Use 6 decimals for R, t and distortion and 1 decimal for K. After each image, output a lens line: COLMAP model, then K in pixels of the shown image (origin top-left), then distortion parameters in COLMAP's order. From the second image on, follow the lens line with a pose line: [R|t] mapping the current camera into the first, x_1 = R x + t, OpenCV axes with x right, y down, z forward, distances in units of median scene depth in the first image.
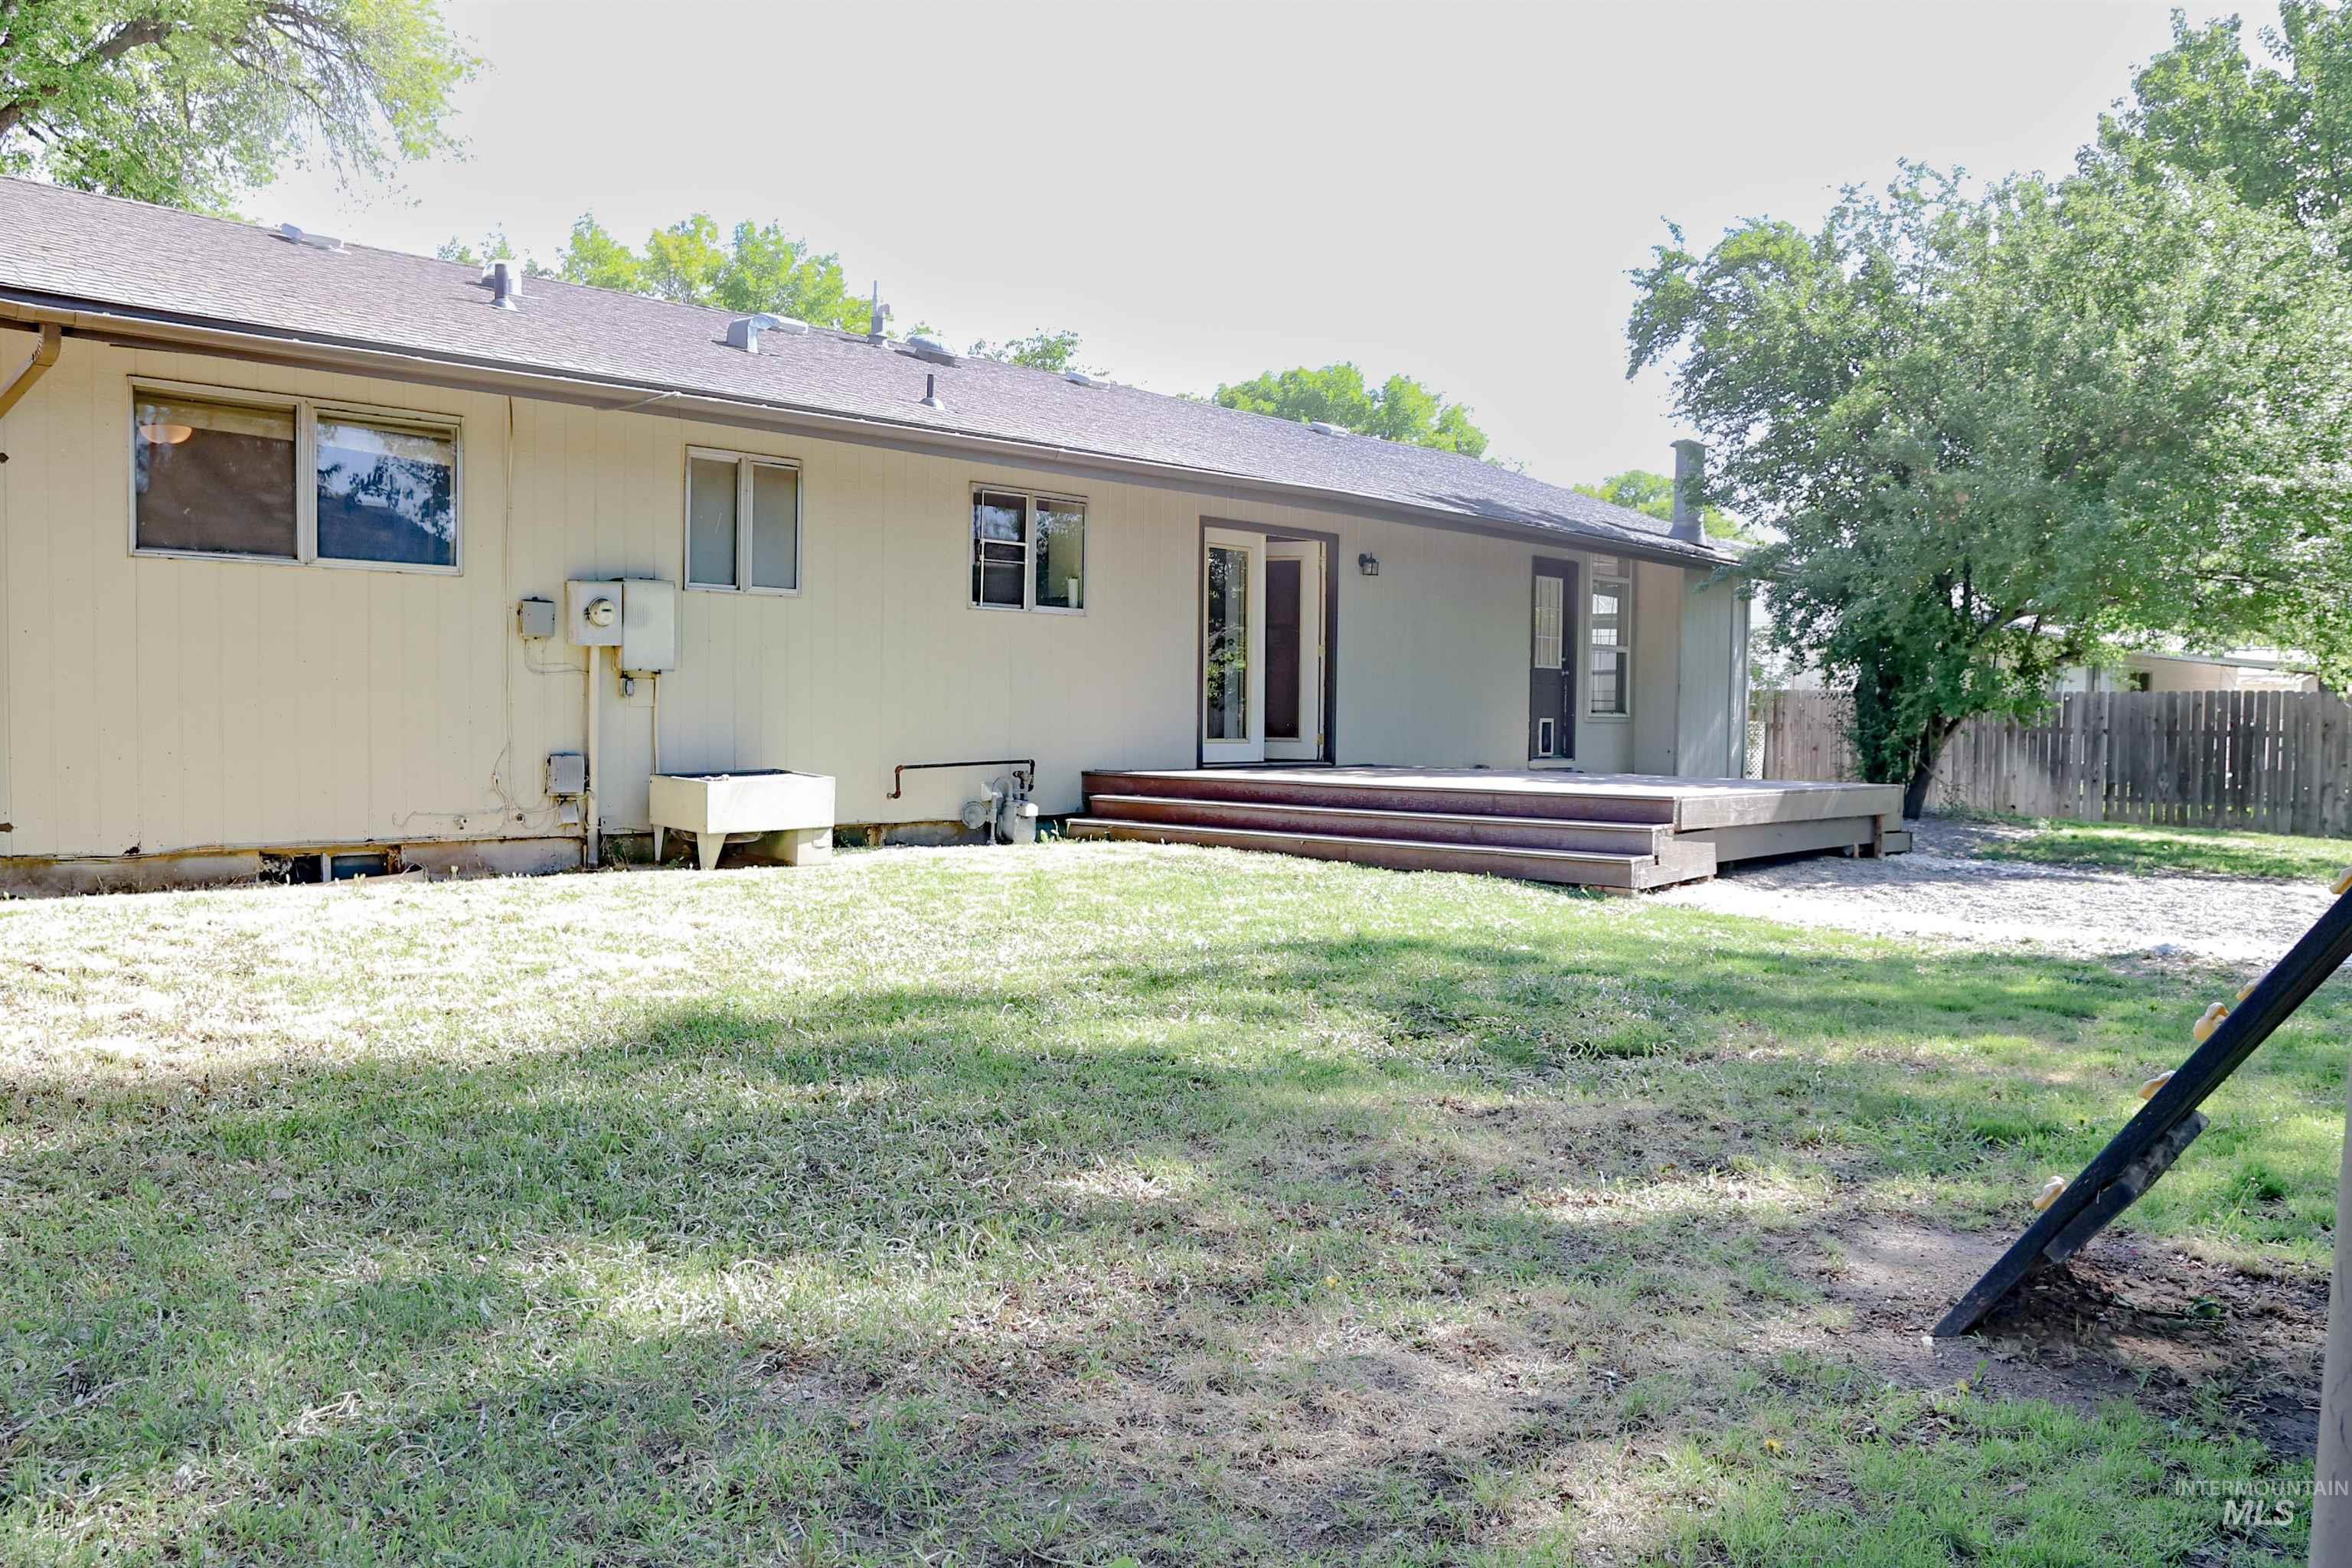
lens RADIAL K [[1852.4, 0, 1166.6], [0, 1852.4, 811.0], [0, 0, 1]] dist [-0.128681, 0.114312]
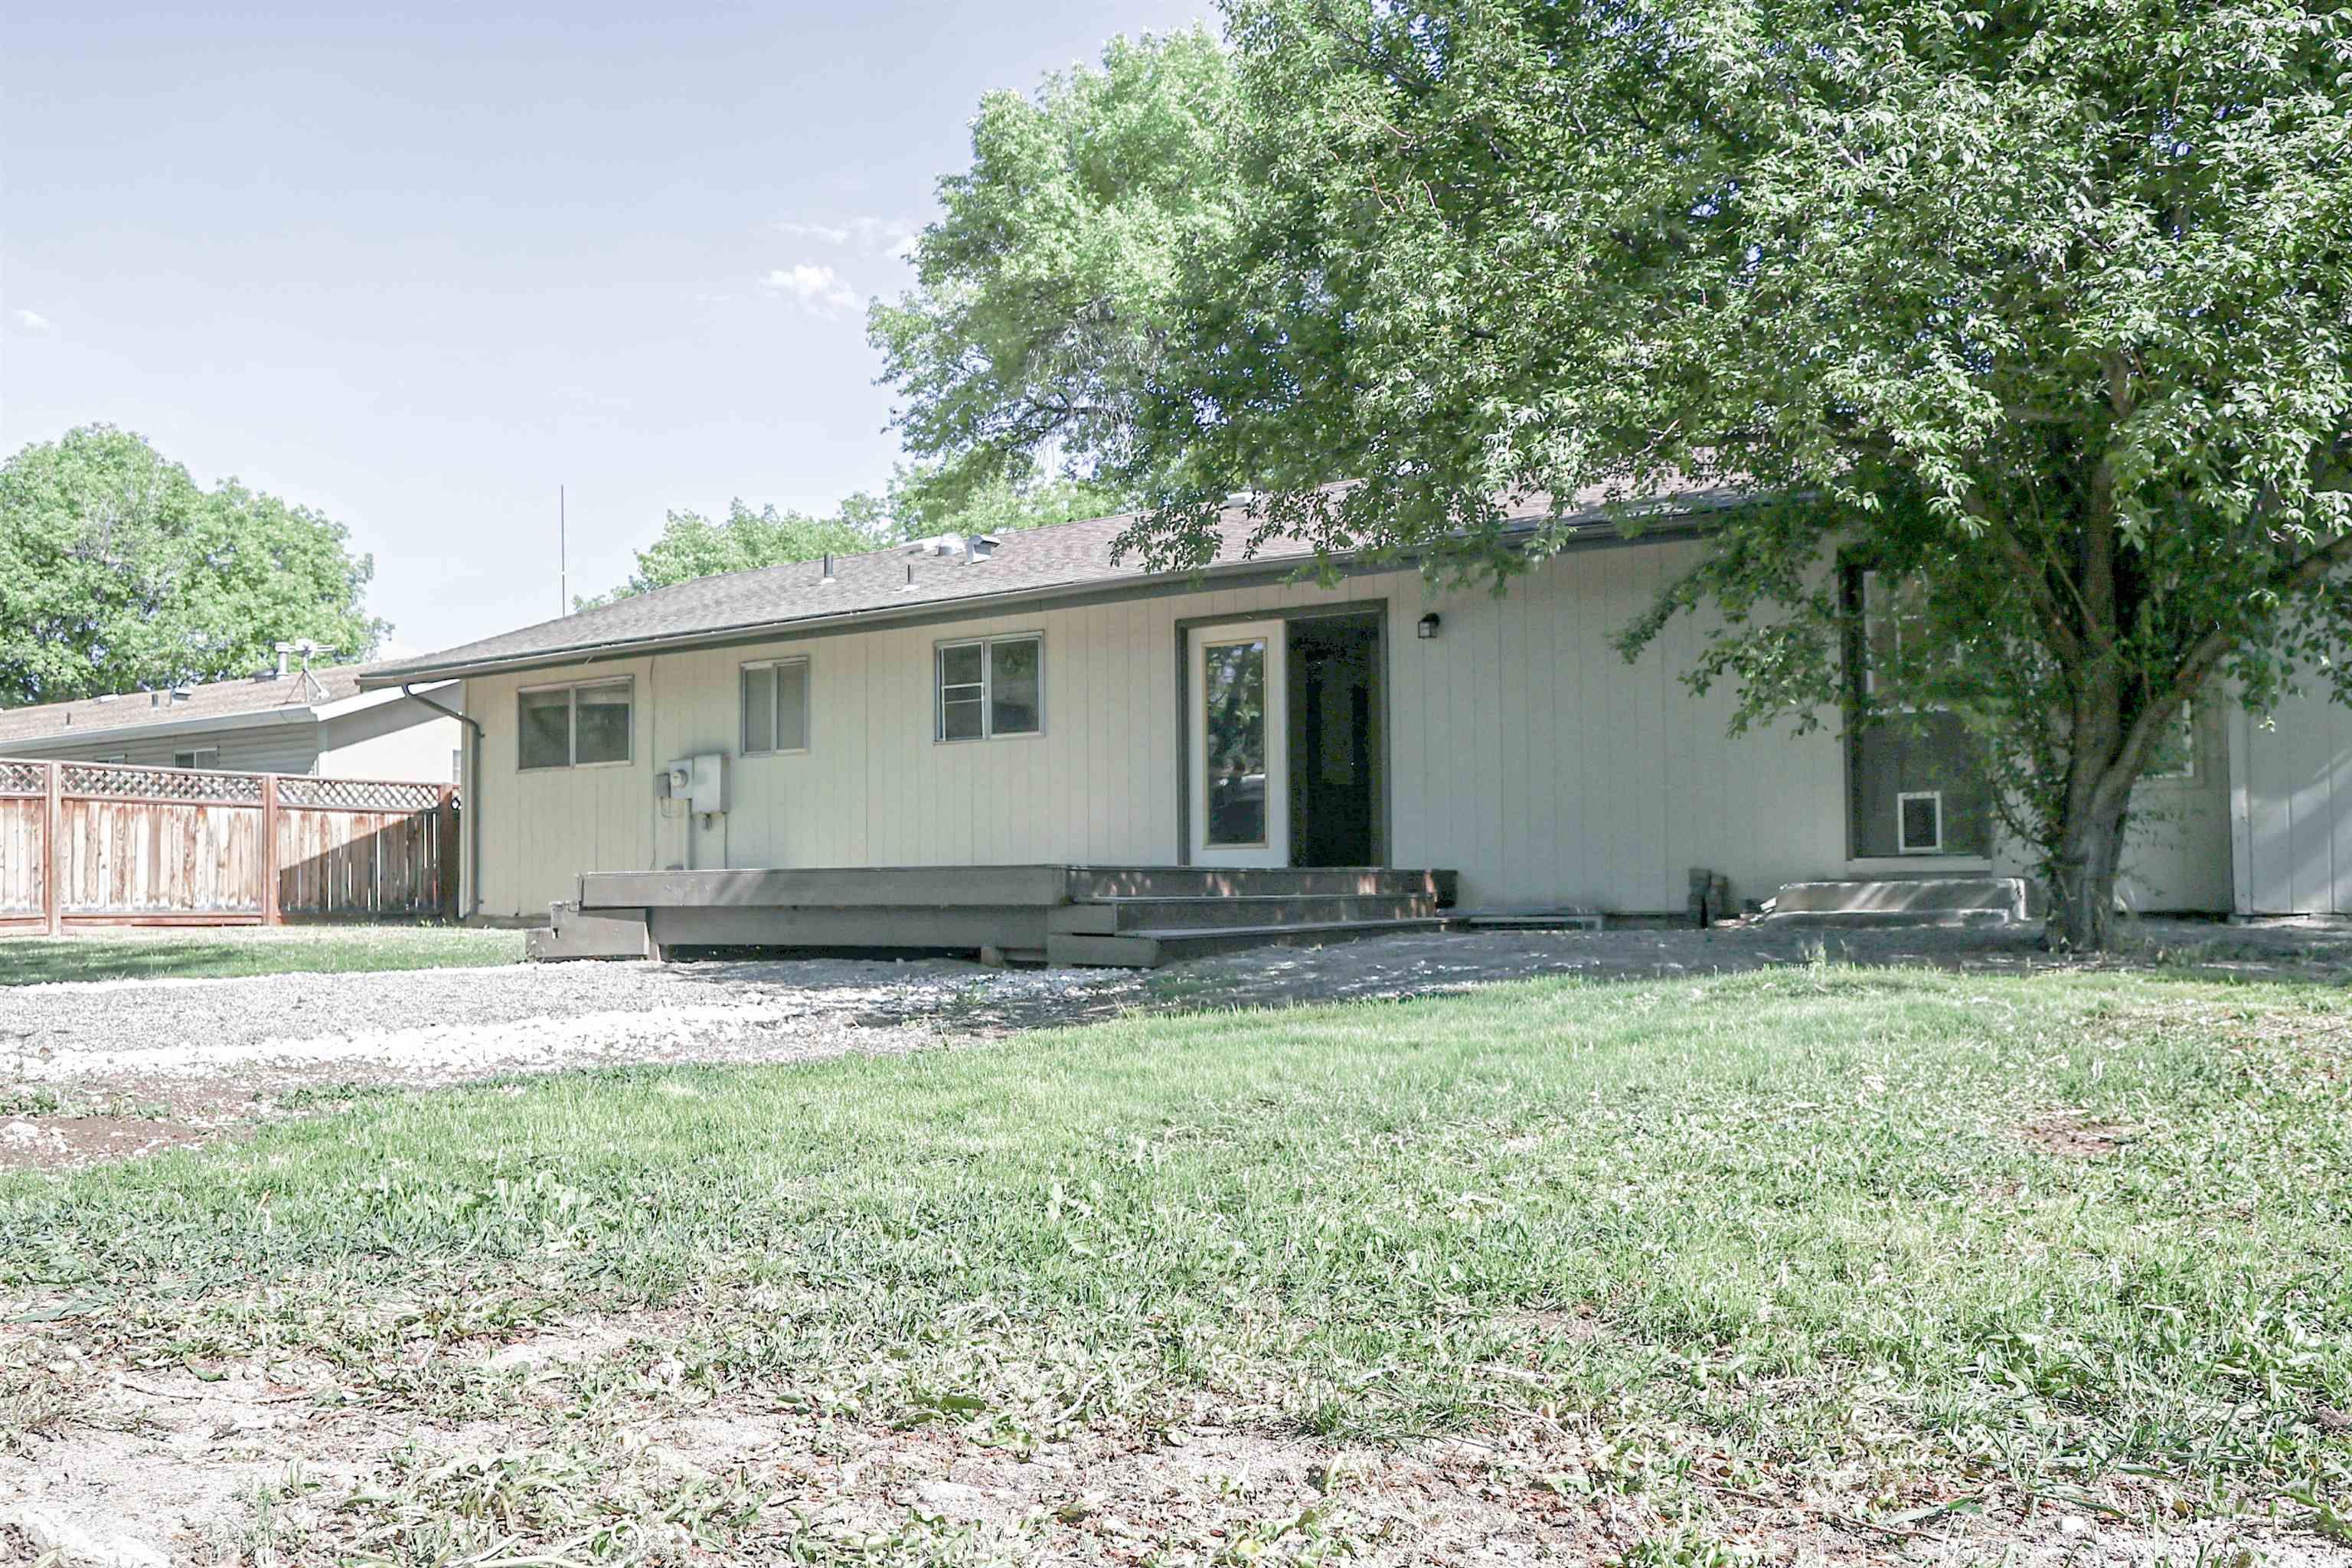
lens RADIAL K [[1852.4, 0, 1166.6], [0, 1852.4, 811.0], [0, 0, 1]] dist [-0.128681, 0.114312]
pose [[0.170906, -0.040654, -0.984448, 1.034414], [-0.023187, 0.998706, -0.045268, -0.013969], [0.985014, 0.030563, 0.169743, 0.870458]]
